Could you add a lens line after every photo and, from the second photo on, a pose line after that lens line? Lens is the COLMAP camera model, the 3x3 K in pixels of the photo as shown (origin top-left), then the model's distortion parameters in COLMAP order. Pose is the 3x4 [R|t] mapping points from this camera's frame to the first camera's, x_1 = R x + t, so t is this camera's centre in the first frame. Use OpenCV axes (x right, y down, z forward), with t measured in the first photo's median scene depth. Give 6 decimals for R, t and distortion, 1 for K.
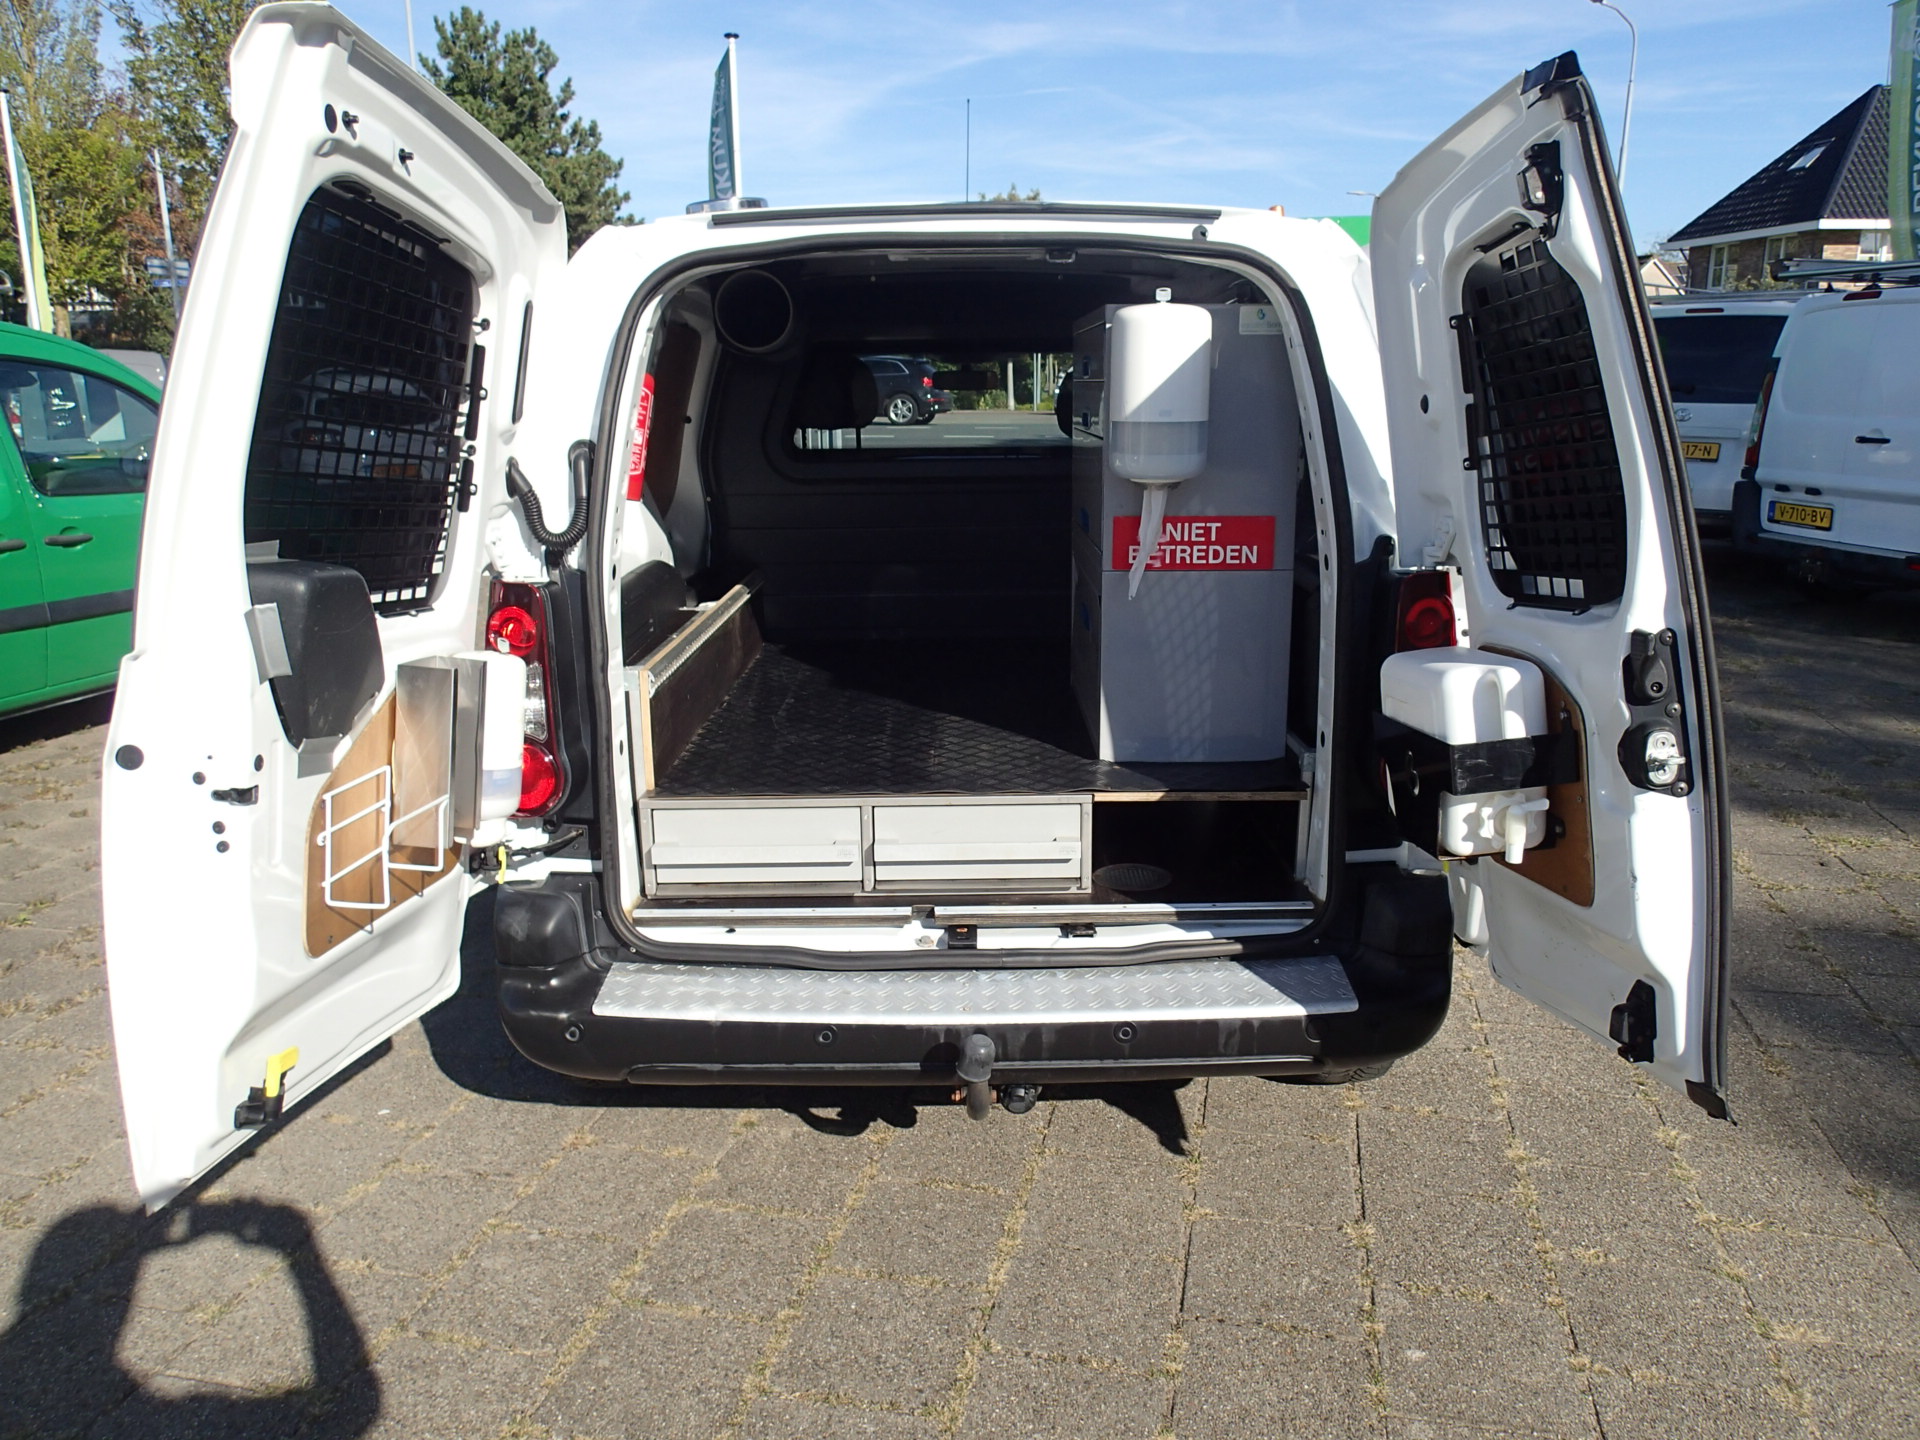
lens RADIAL K [[1425.6, 0, 968.5], [0, 1425.6, 719.6], [0, 0, 1]] dist [-0.001592, 0.000600]
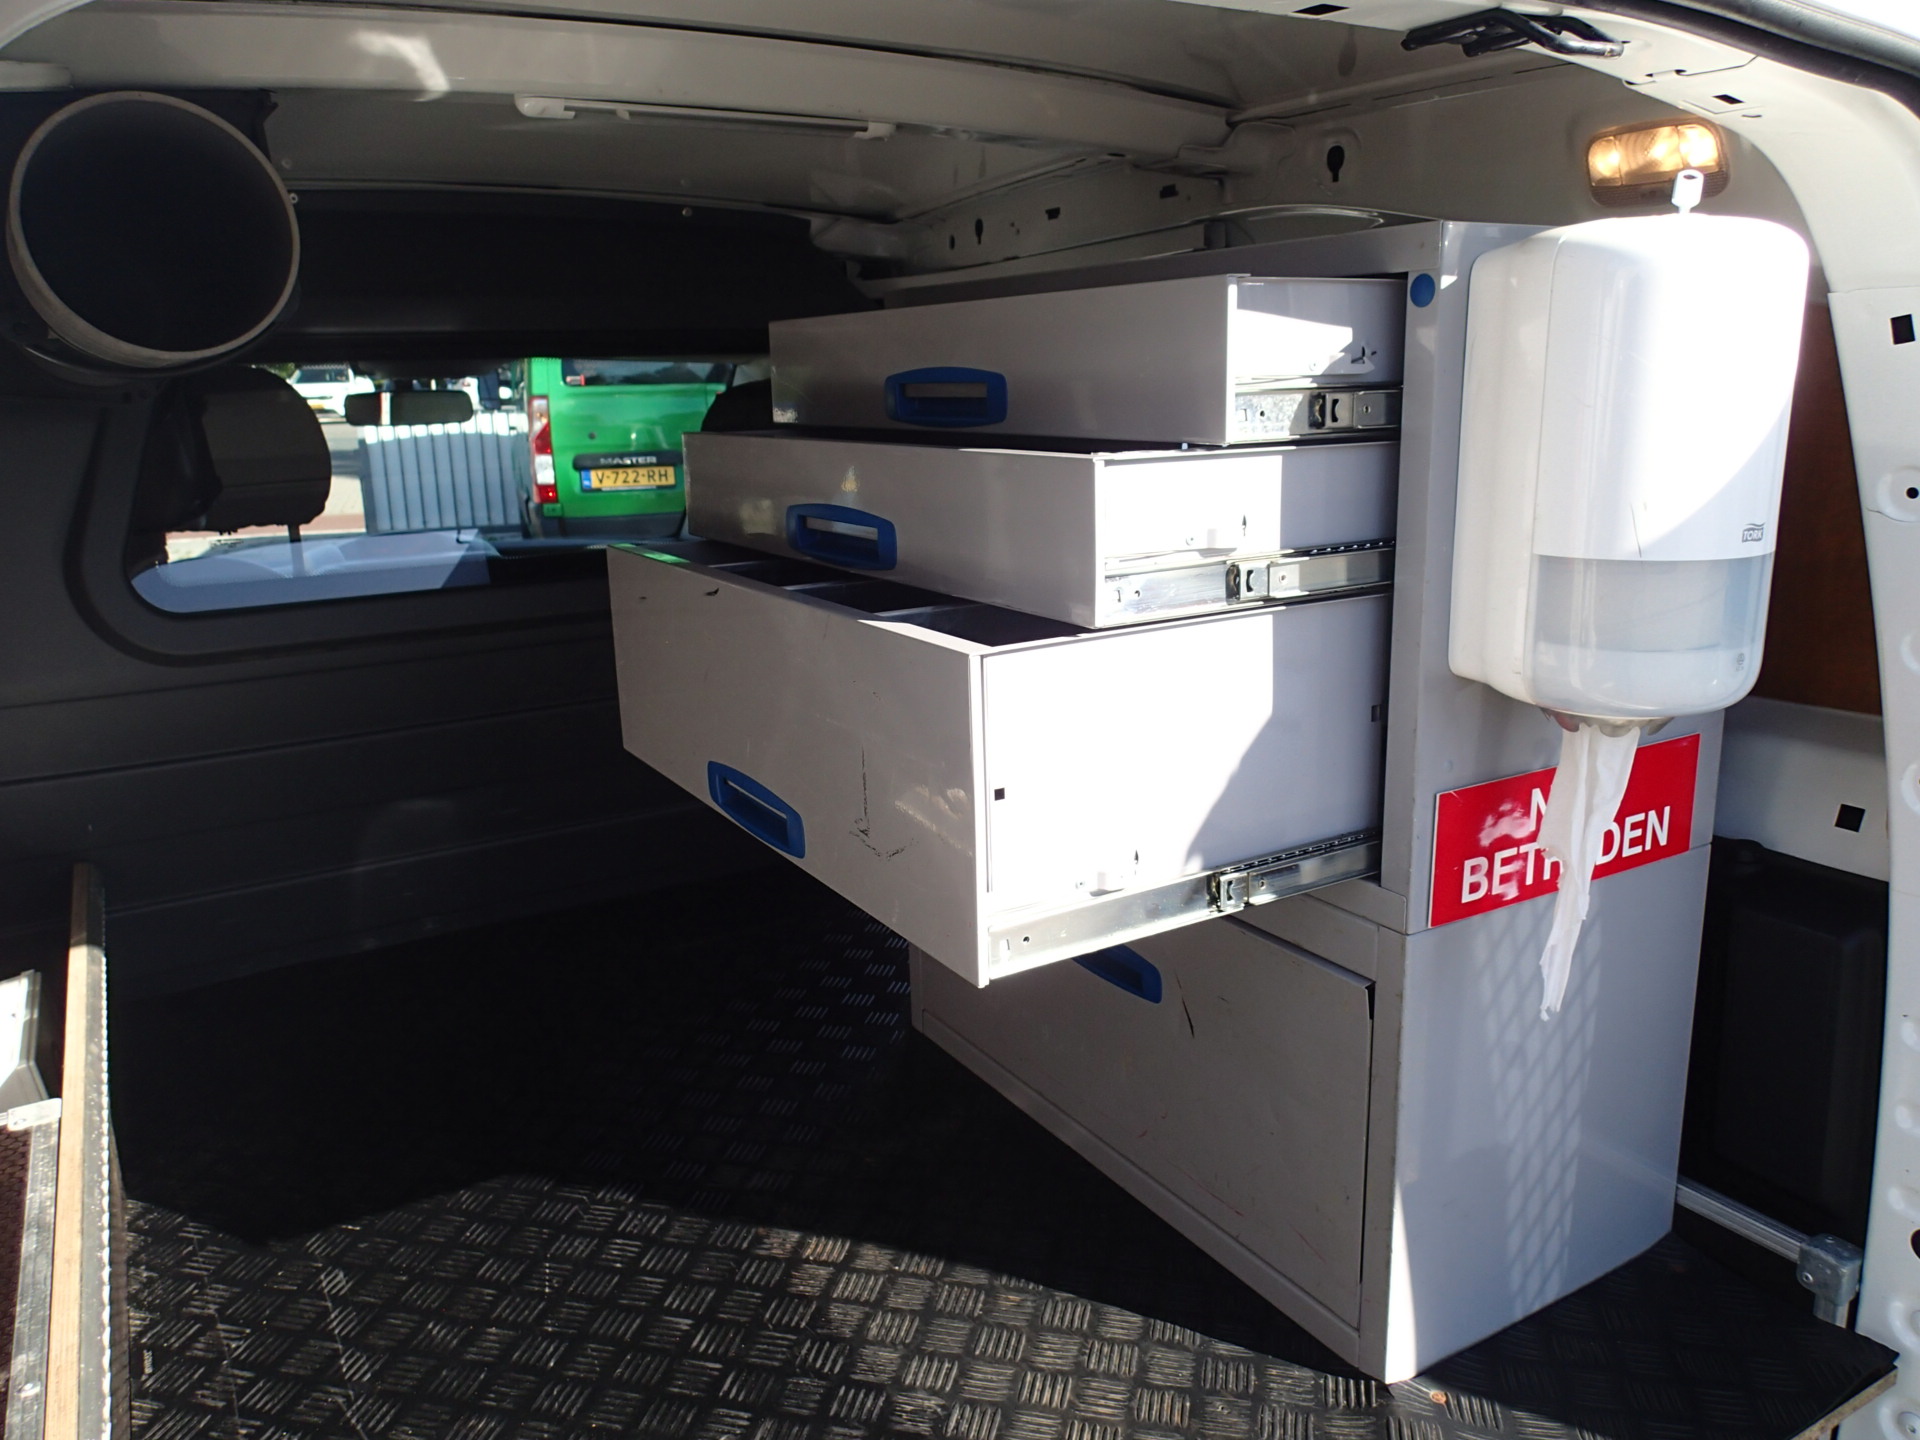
lens RADIAL K [[1425.6, 0, 968.8], [0, 1425.6, 709.6], [0, 0, 1]] dist [-0.001592, 0.000600]
pose [[0.855898, -0.130450, 0.500421, -0.170082], [0.134385, 0.990523, 0.028363, -0.173037], [-0.499378, 0.042973, 0.865318, 0.665484]]
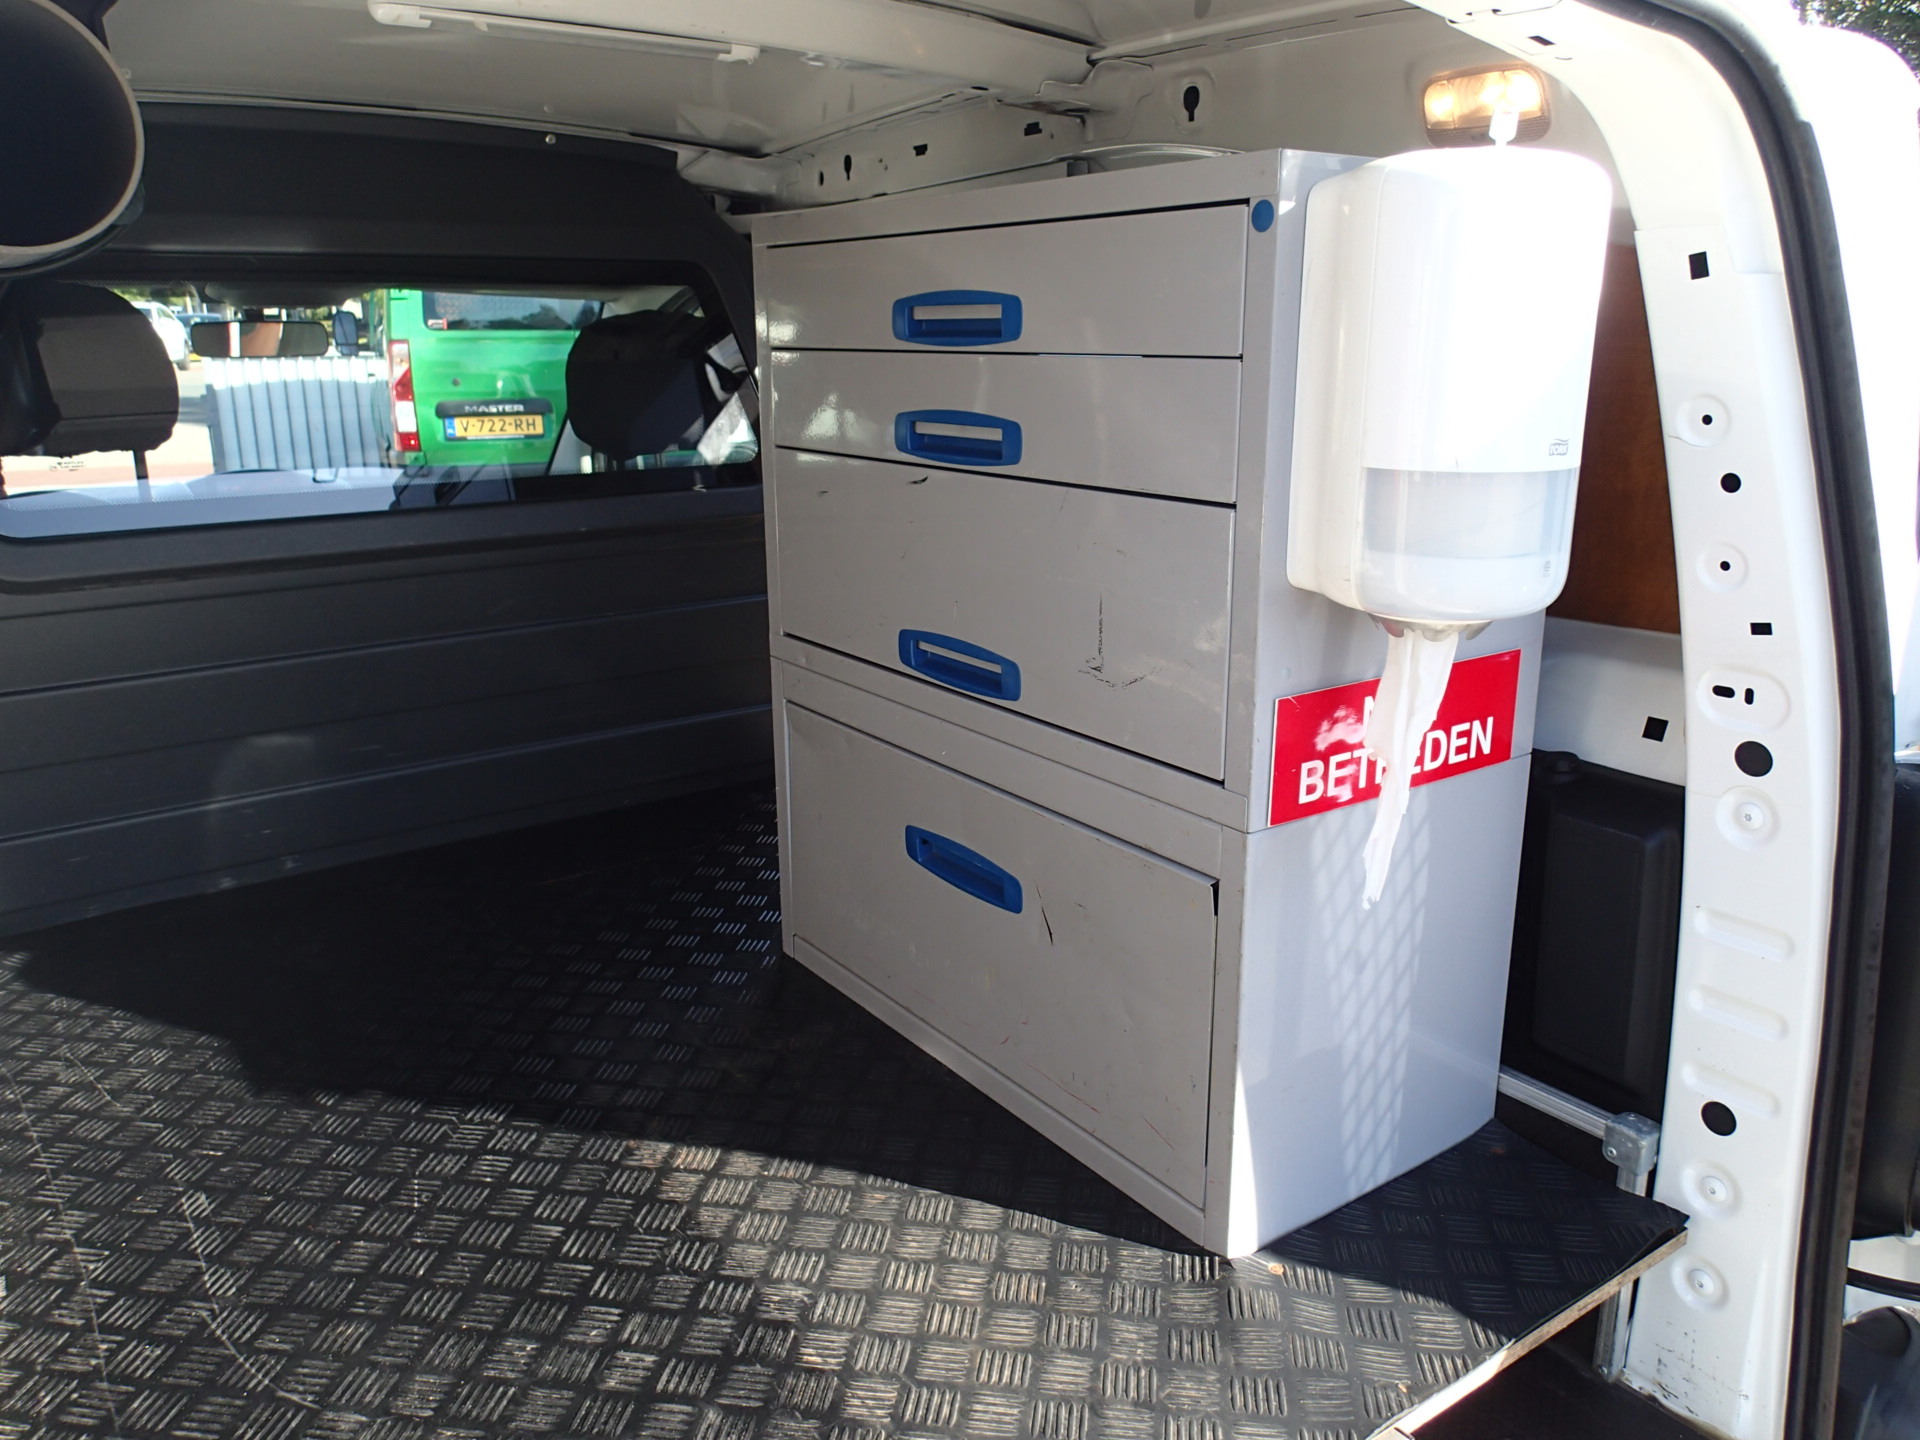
lens RADIAL K [[1425.6, 0, 969.7], [0, 1425.6, 710.3], [0, 0, 1]] dist [-0.001592, 0.000600]
pose [[0.810047, -0.146876, 0.567672, -0.174168], [0.132253, 0.988939, 0.067151, -0.160178], [-0.571255, 0.020681, 0.820512, 0.653801]]
